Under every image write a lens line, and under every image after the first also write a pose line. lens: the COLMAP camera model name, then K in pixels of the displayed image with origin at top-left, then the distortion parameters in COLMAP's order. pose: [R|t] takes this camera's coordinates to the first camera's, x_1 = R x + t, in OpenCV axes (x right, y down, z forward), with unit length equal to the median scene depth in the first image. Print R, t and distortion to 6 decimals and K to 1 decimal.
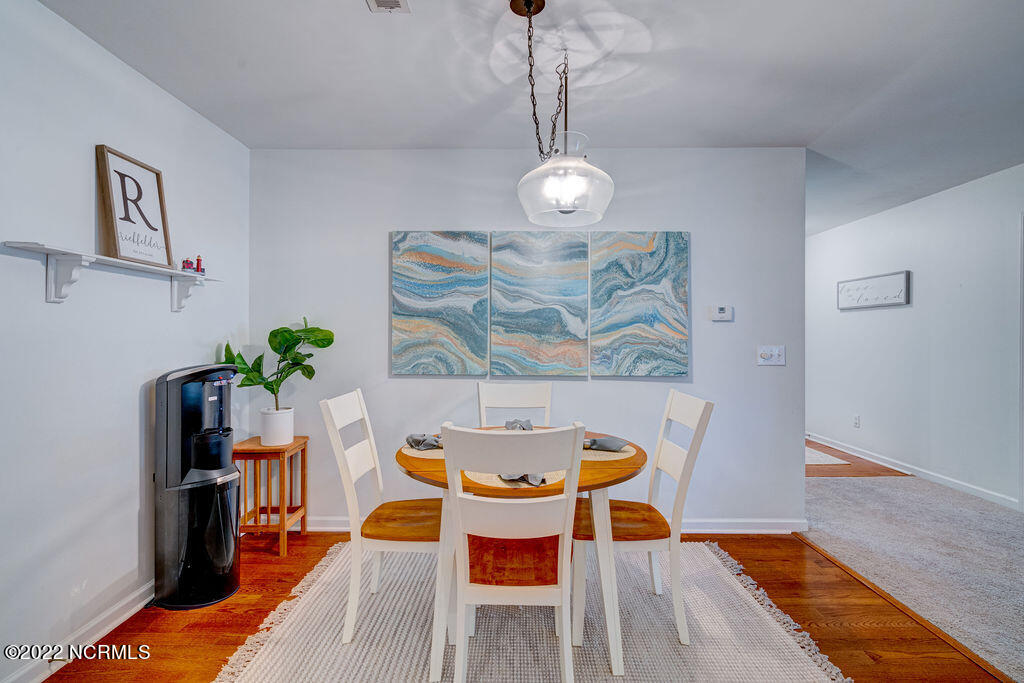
lens RADIAL K [[470.3, 0, 516.4], [0, 470.3, 338.8], [0, 0, 1]] dist [-0.002174, 0.000597]
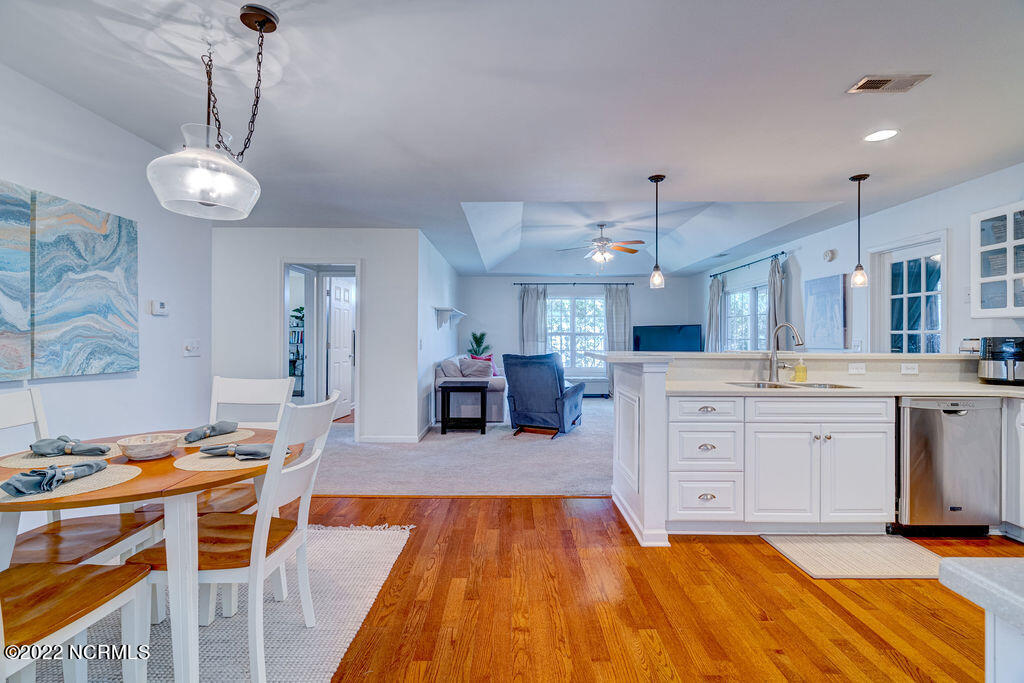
lens RADIAL K [[470.3, 0, 510.2], [0, 470.3, 338.7], [0, 0, 1]] dist [-0.002174, 0.000597]
pose [[-0.003307, -0.000522, 0.999994, -0.606383], [-0.000891, 0.999999, 0.000519, 0.012187], [-0.999994, -0.000889, -0.003307, 0.233206]]
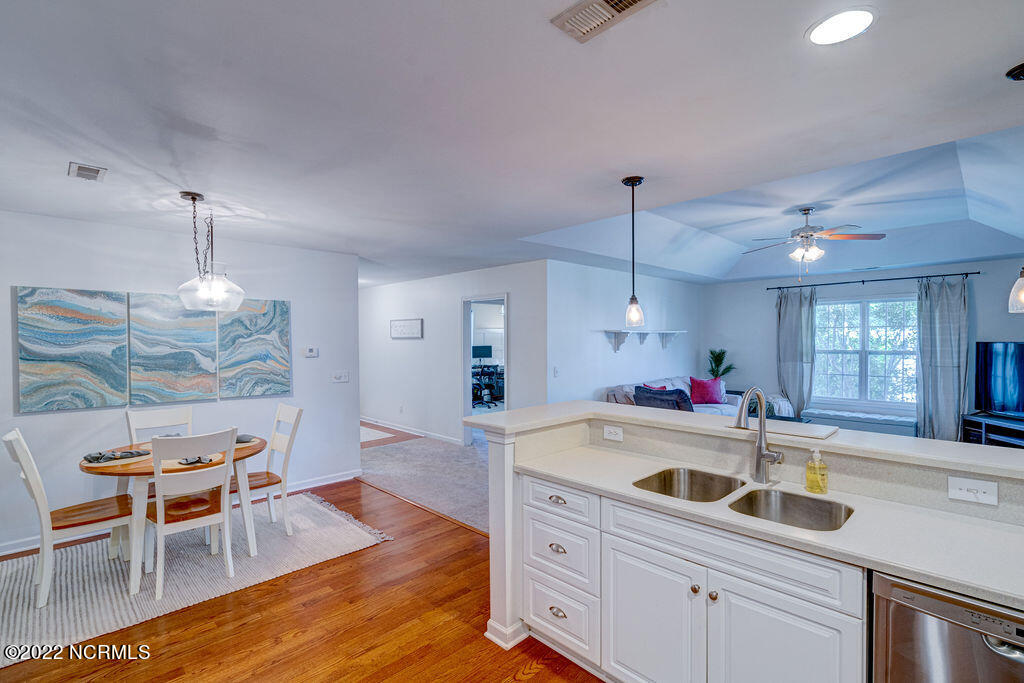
lens RADIAL K [[470.3, 0, 504.3], [0, 470.3, 350.3], [0, 0, 1]] dist [-0.002174, 0.000597]
pose [[0.715340, -0.020725, 0.698469, -0.220028], [0.006917, 0.999721, 0.022580, -0.093625], [-0.698743, -0.011321, 0.715284, -0.630712]]
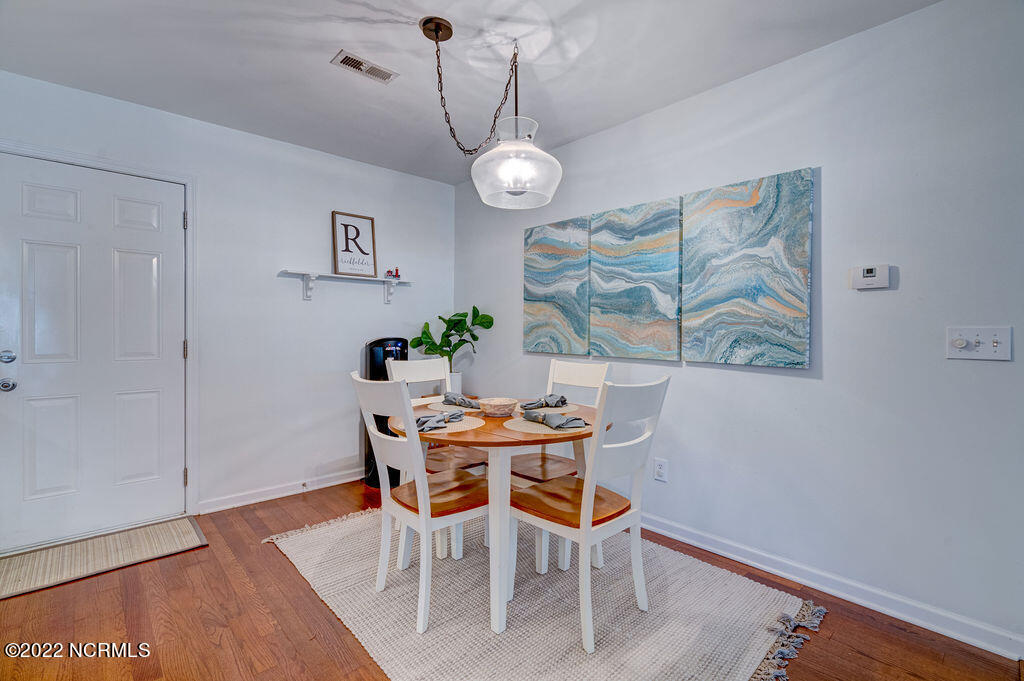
lens RADIAL K [[470.3, 0, 510.0], [0, 470.3, 336.1], [0, 0, 1]] dist [-0.002174, 0.000597]
pose [[0.682128, 0.012792, -0.731121, 0.579339], [-0.007310, 0.999916, 0.010675, 0.025601], [0.731196, -0.001937, 0.682164, 0.176041]]
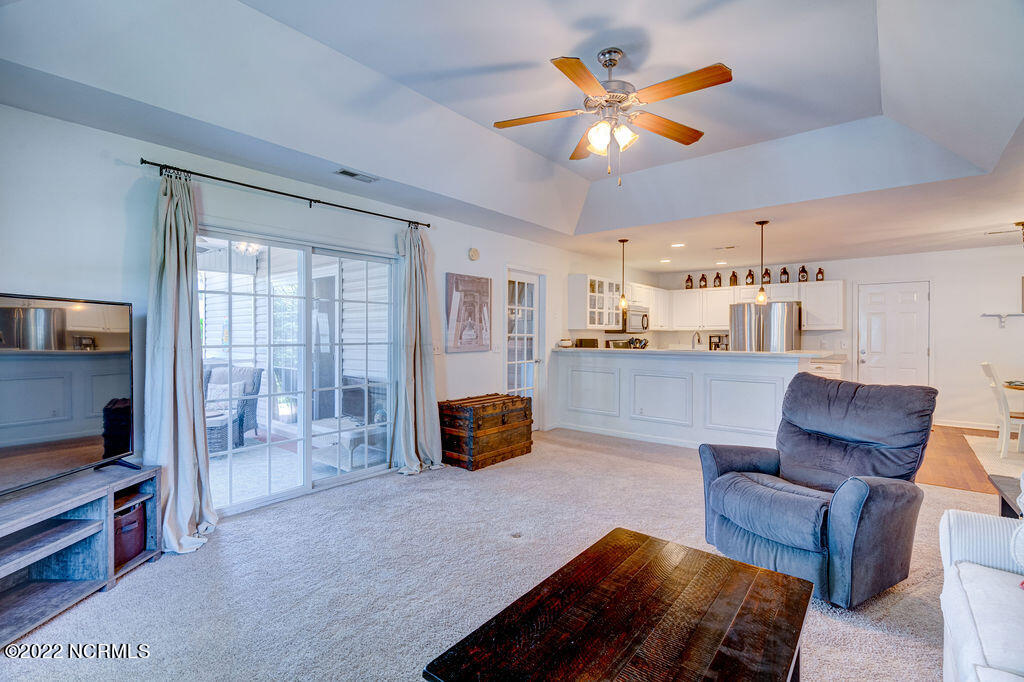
lens RADIAL K [[470.3, 0, 510.0], [0, 470.3, 338.6], [0, 0, 1]] dist [-0.002174, 0.000597]
pose [[-0.627455, 0.006237, -0.778628, 2.428945], [-0.001531, 0.999956, 0.009243, -0.012230], [0.778651, 0.006992, -0.627418, 0.196387]]
